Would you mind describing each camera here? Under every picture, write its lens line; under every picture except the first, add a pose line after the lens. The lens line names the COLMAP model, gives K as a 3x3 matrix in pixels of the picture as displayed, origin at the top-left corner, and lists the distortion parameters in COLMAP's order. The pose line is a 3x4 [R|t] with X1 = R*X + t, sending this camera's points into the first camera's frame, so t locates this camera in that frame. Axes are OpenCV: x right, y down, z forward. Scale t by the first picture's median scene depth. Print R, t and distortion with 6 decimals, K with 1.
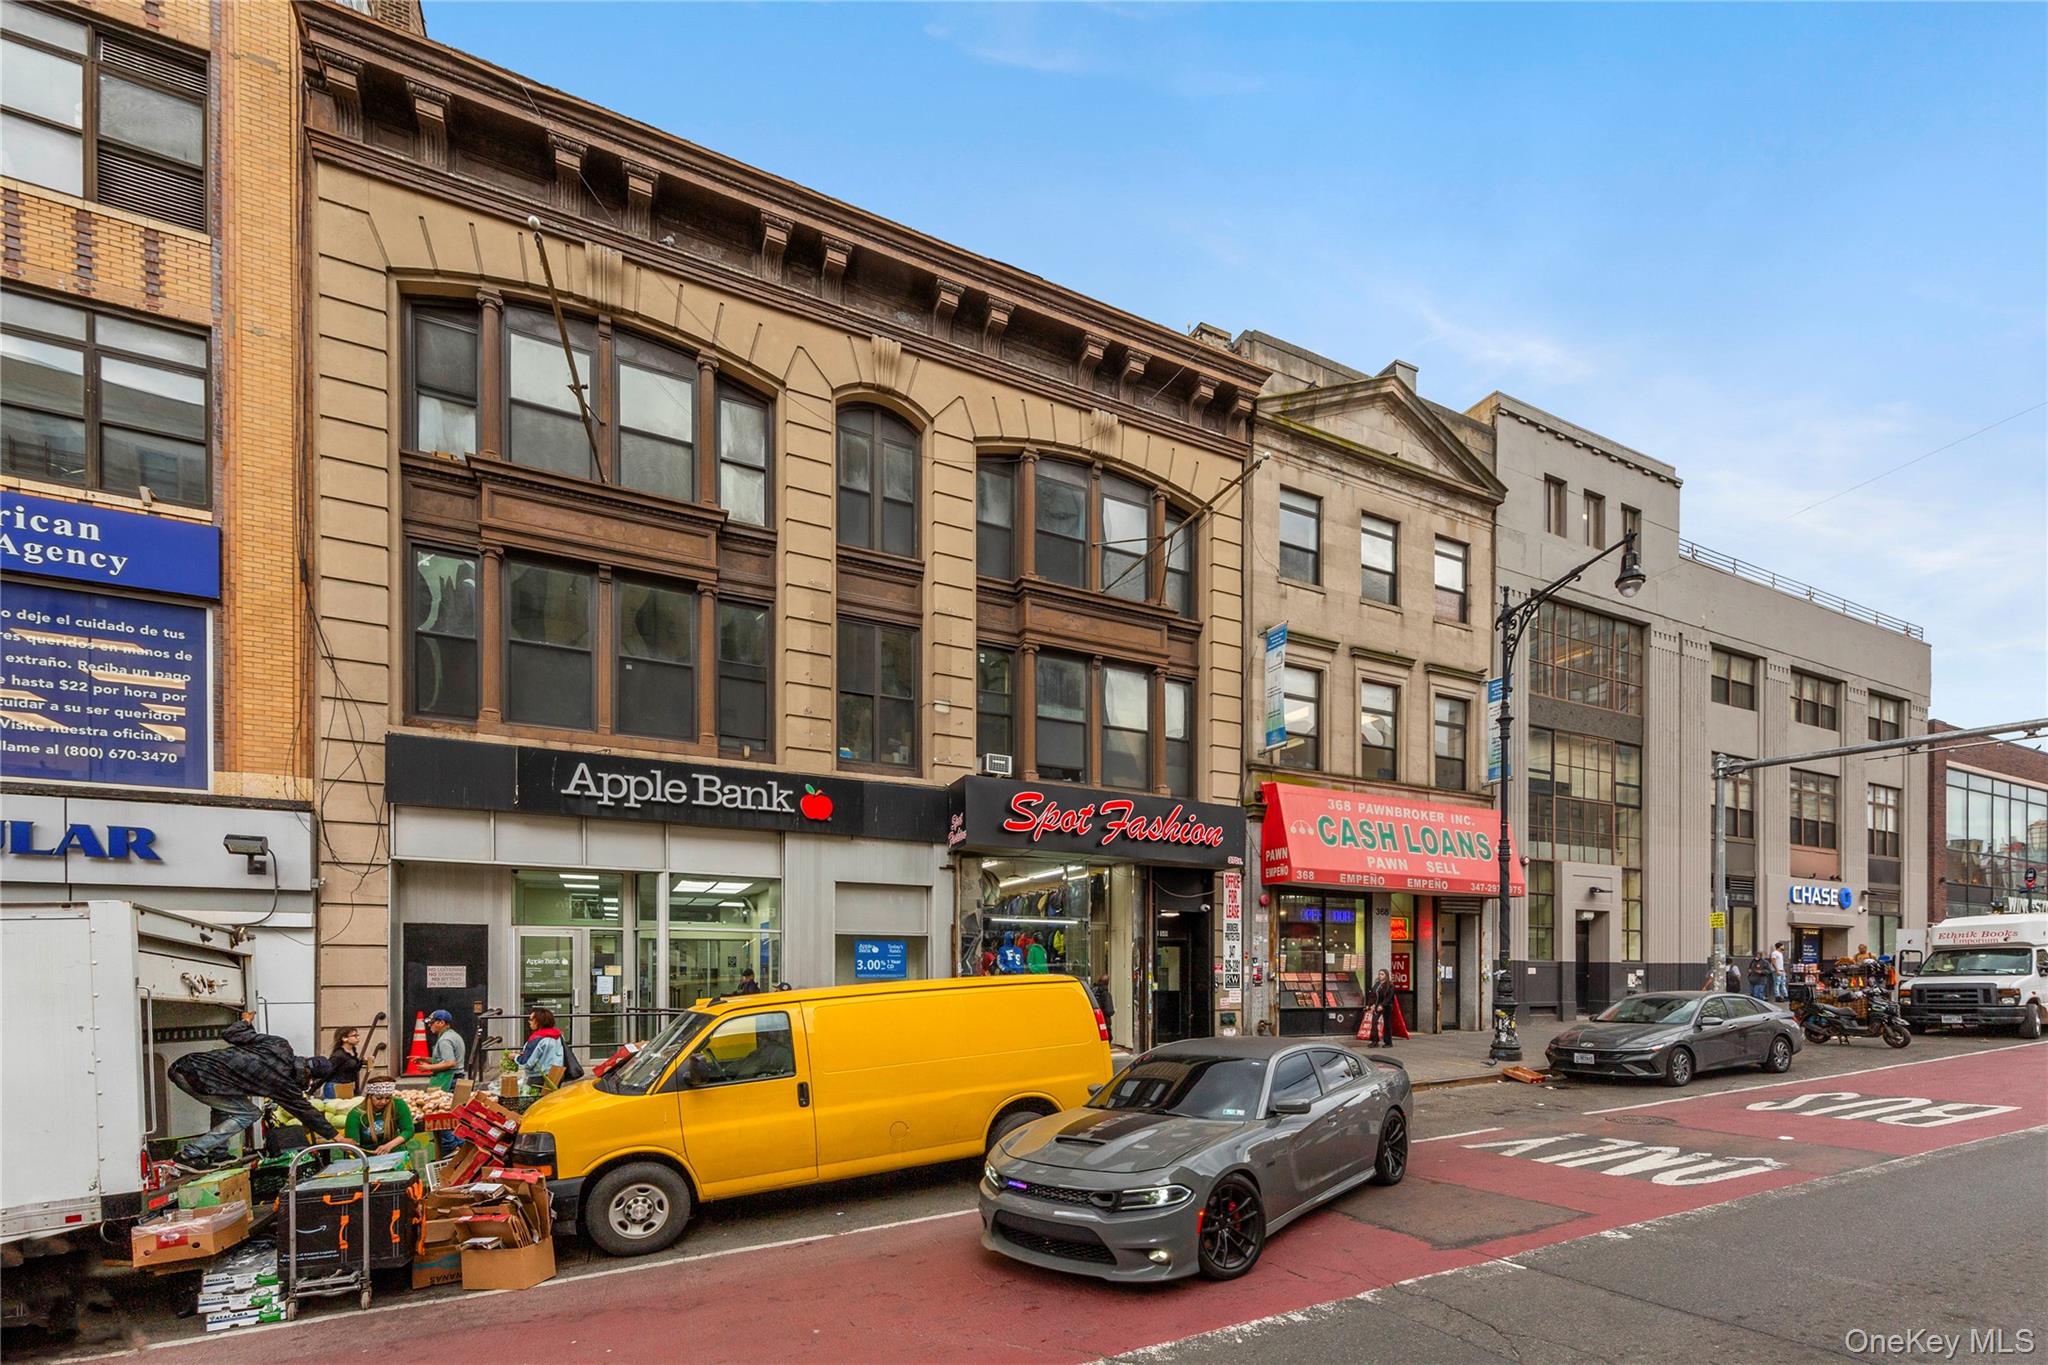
lens RADIAL K [[844.0, 0, 1052.4], [0, 844.0, 749.2], [0, 0, 1]] dist [0.004385, -0.000358]
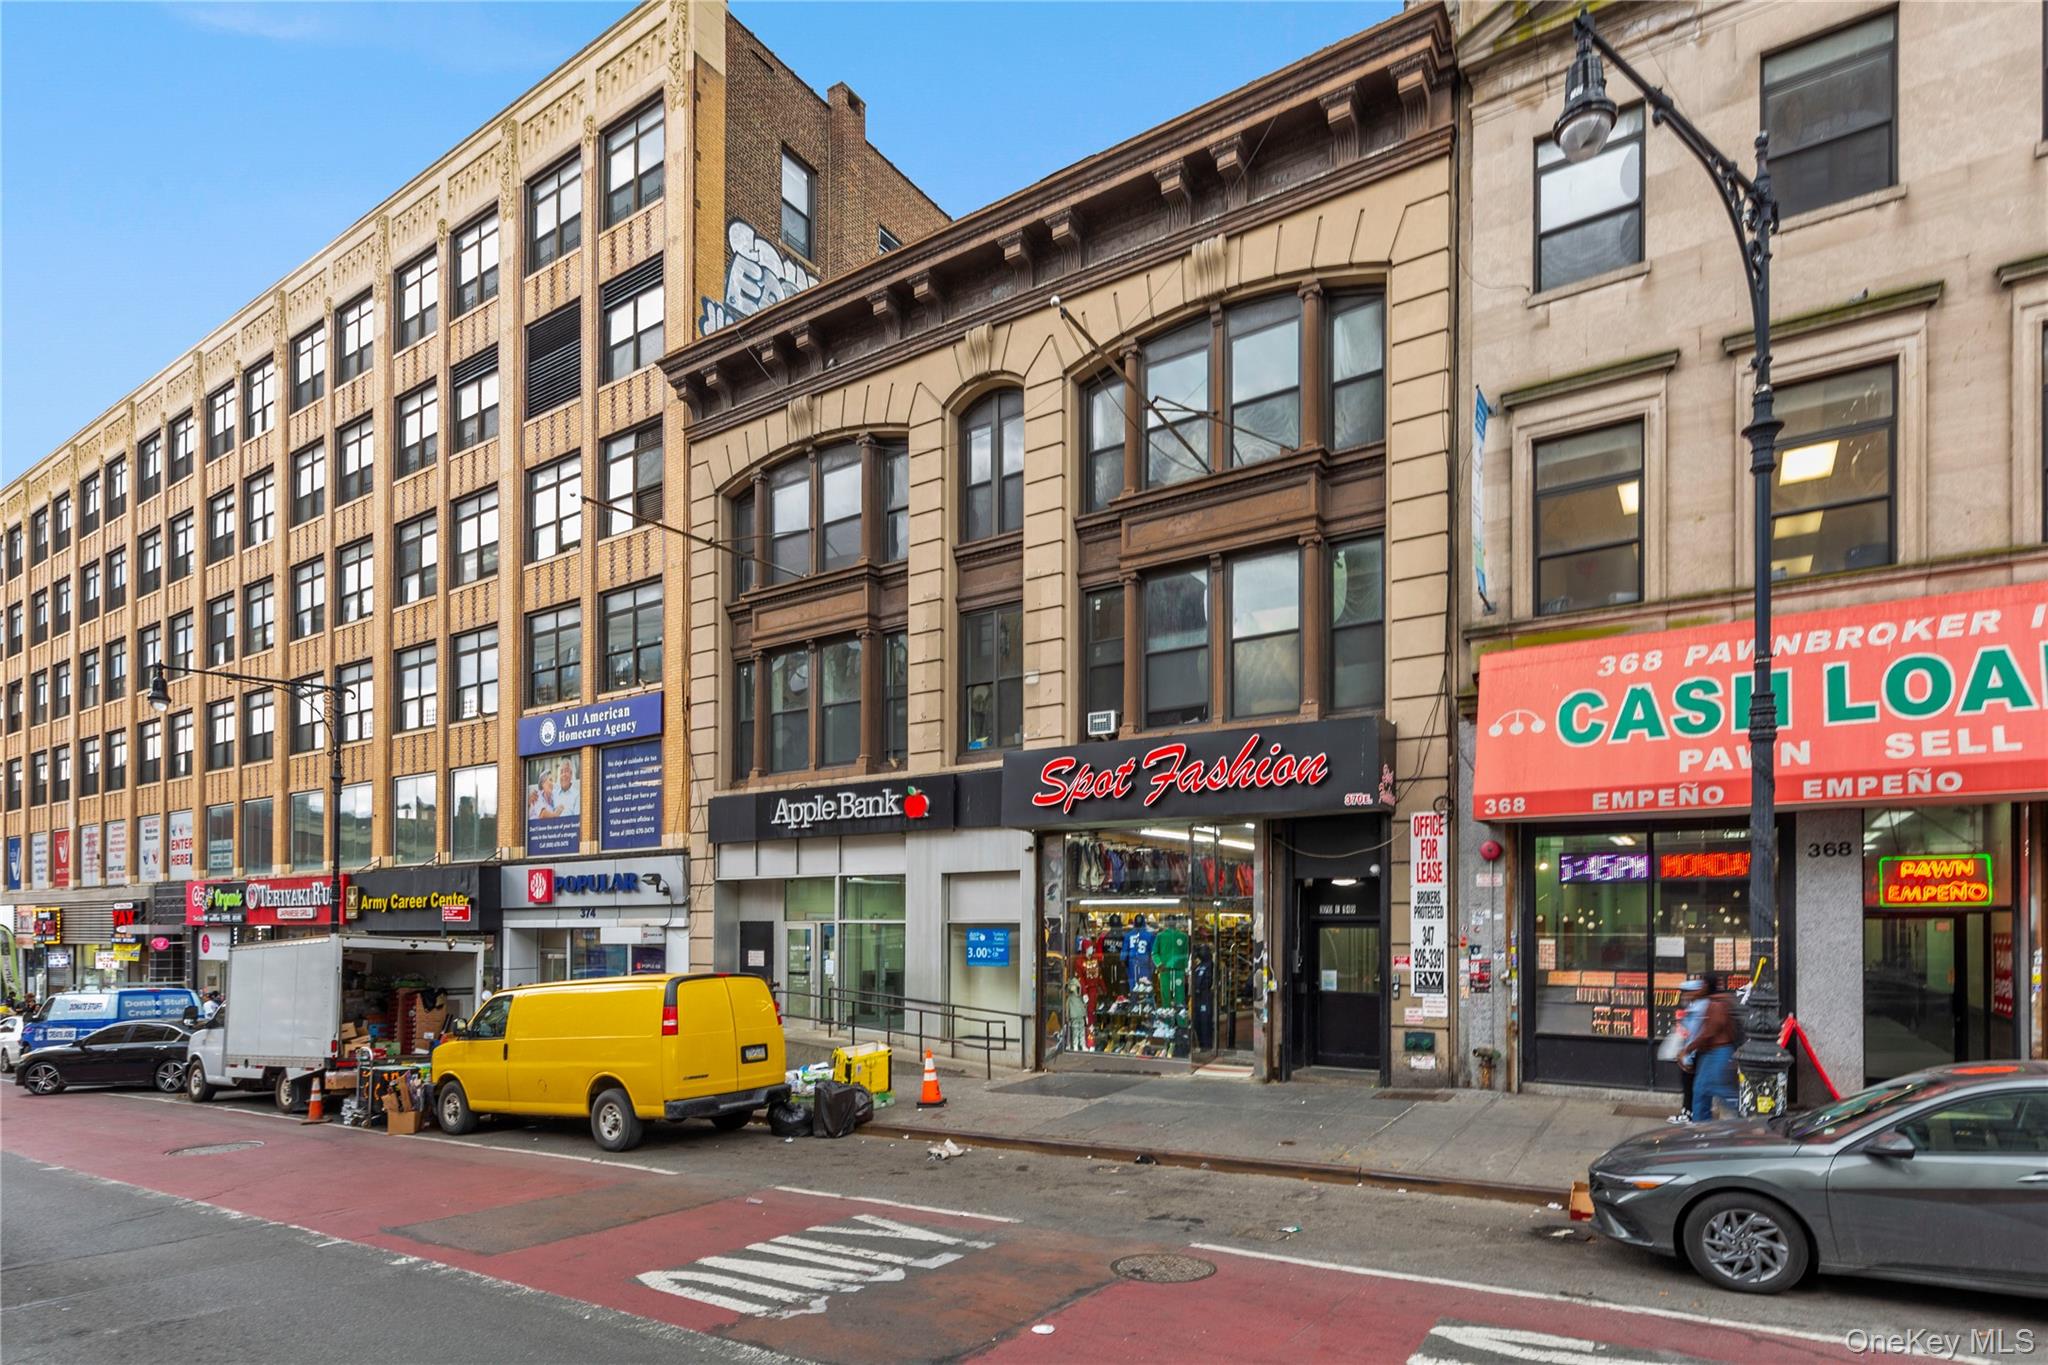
lens RADIAL K [[961.7, 0, 1025.6], [0, 961.7, 680.7], [0, 0, 1]] dist [-0.001226, 0.000782]
pose [[0.530385, -0.218354, -0.819154, 0.750269], [0.213192, 0.969562, -0.120409, 0.080997], [0.820513, -0.110774, 0.560792, 0.392401]]
